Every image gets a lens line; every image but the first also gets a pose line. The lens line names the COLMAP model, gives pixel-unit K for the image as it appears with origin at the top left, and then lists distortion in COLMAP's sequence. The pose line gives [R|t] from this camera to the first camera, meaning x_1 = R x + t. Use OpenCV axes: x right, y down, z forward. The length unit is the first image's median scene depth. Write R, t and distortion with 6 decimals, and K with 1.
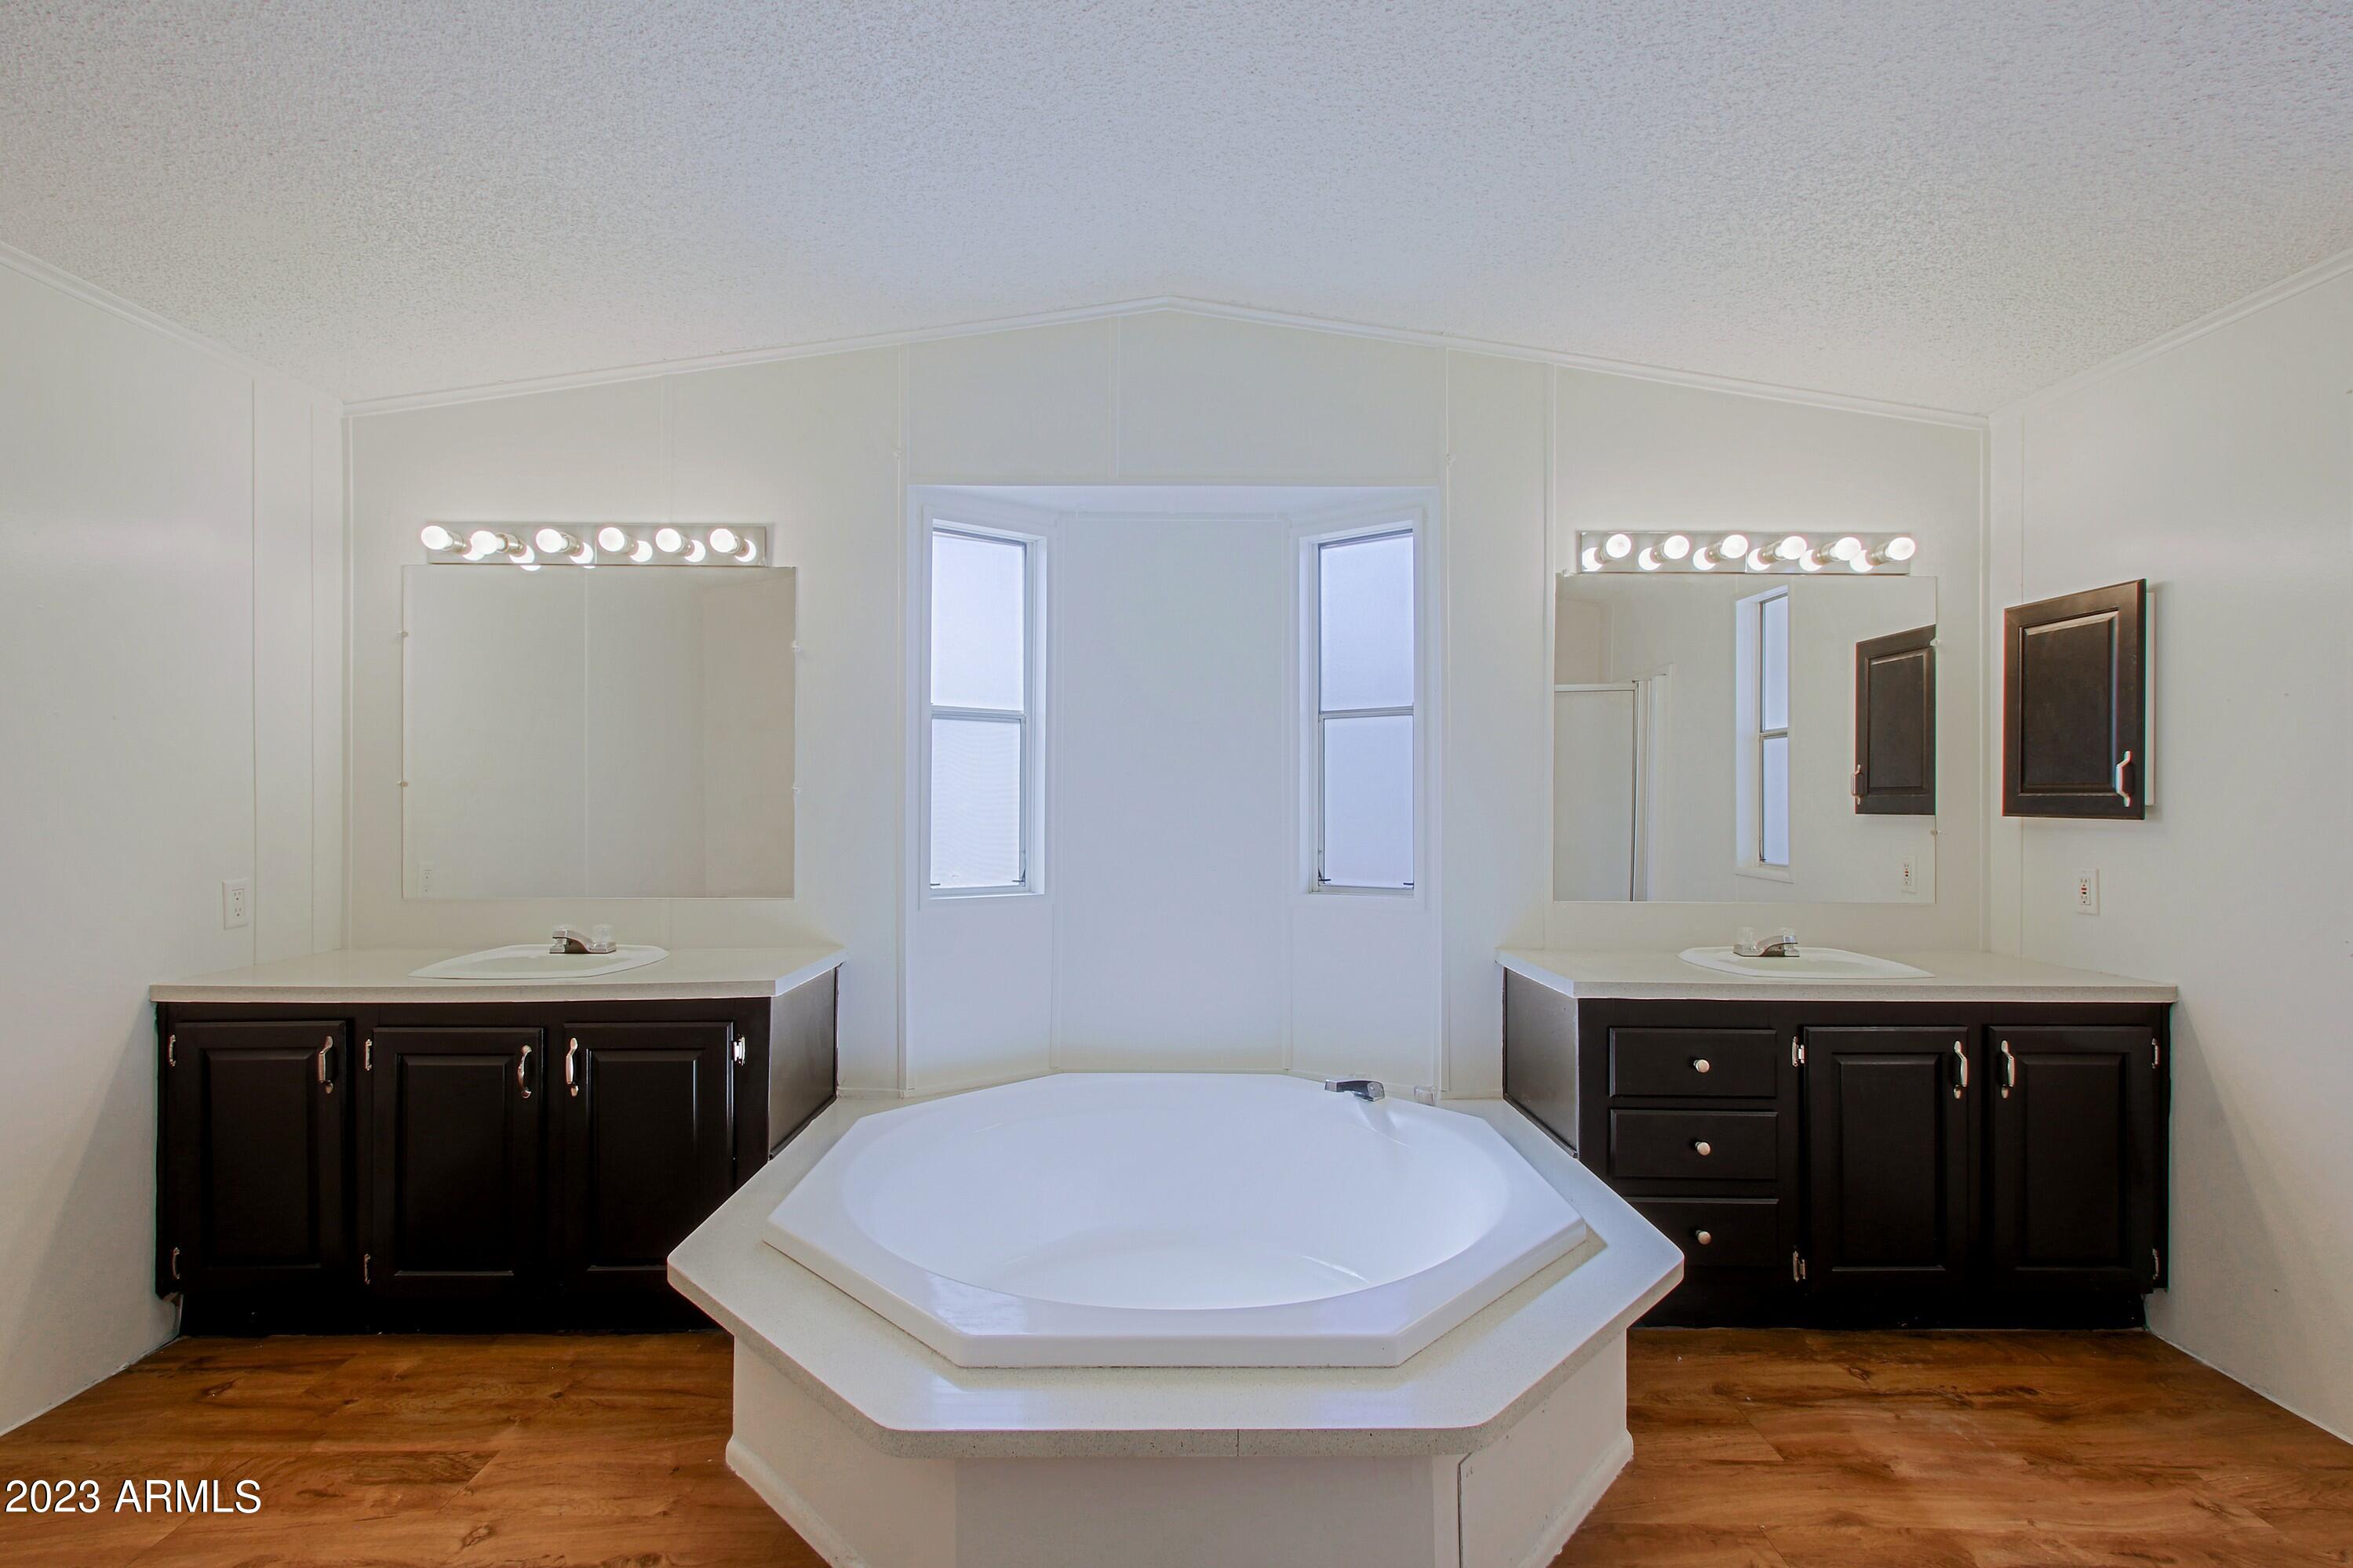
lens RADIAL K [[1072.5, 0, 1167.0], [0, 1072.5, 796.7], [0, 0, 1]] dist [-0.009008, 0.000624]
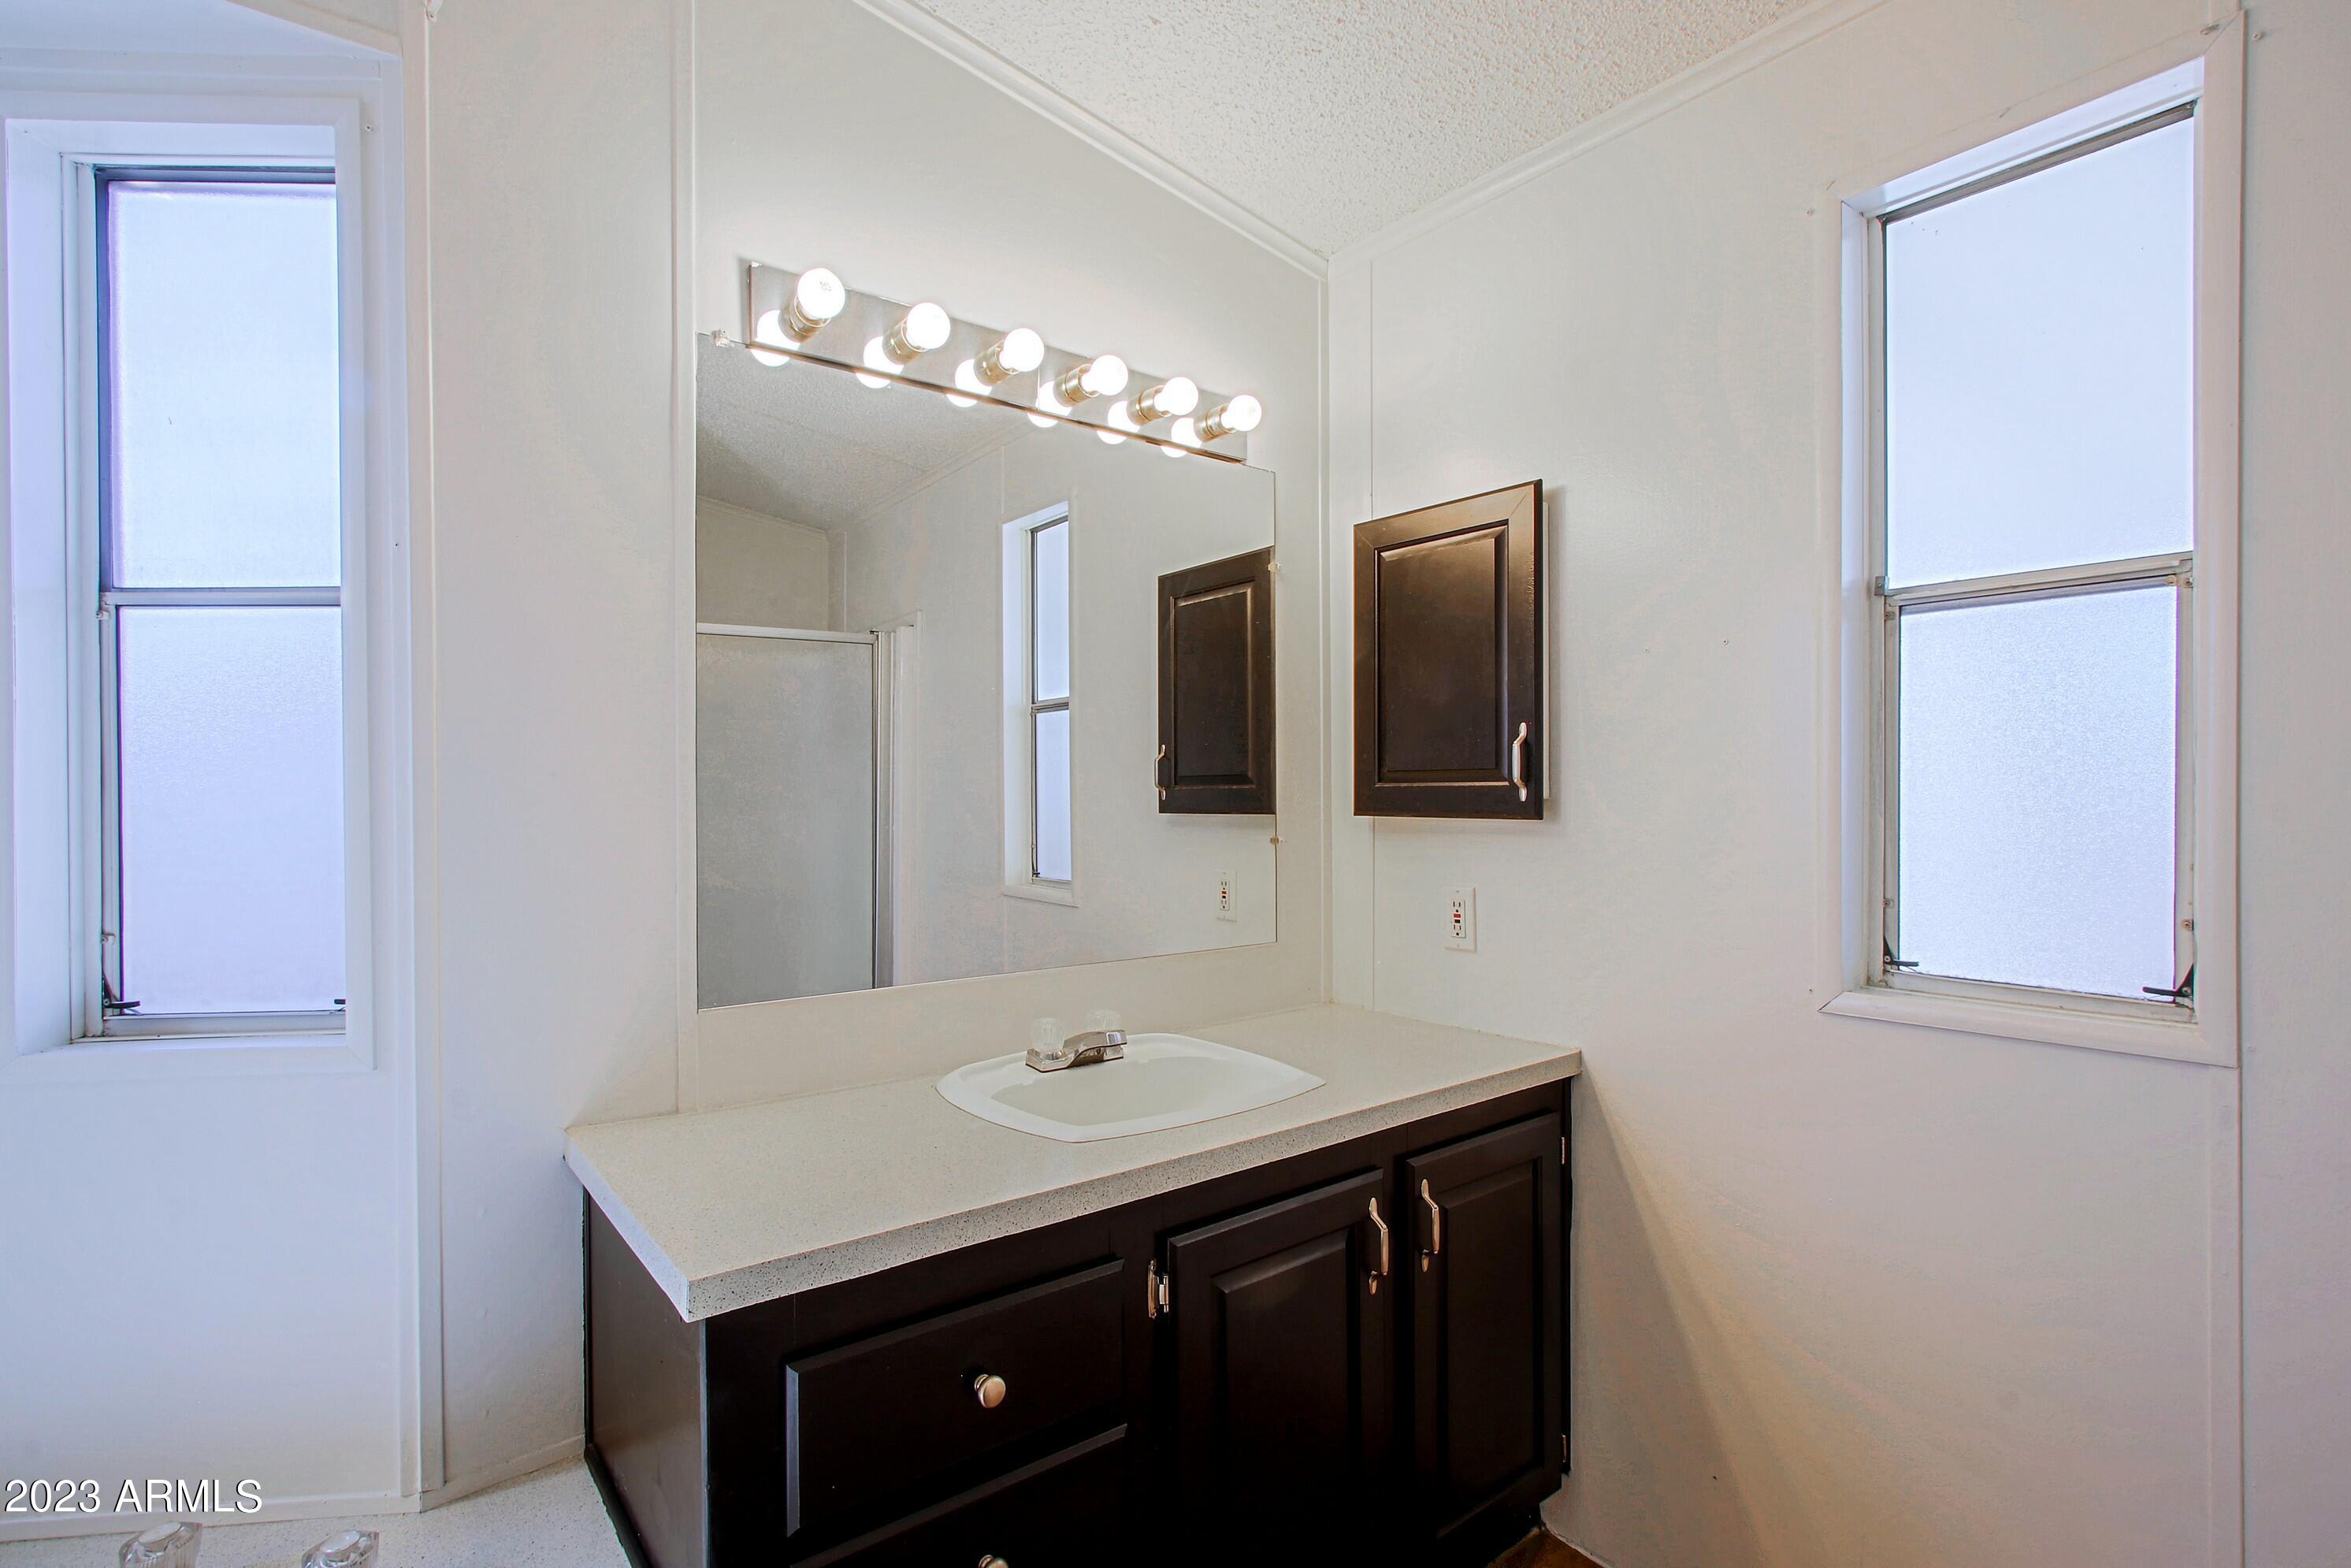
lens RADIAL K [[1071.8, 0, 1166.0], [0, 1071.8, 796.7], [0, 0, 1]] dist [-0.009008, 0.000624]
pose [[0.787969, -0.010362, 0.615628, 0.235953], [0.007348, 0.999945, 0.007425, -0.000550], [-0.615671, -0.001327, 0.788002, 0.499285]]
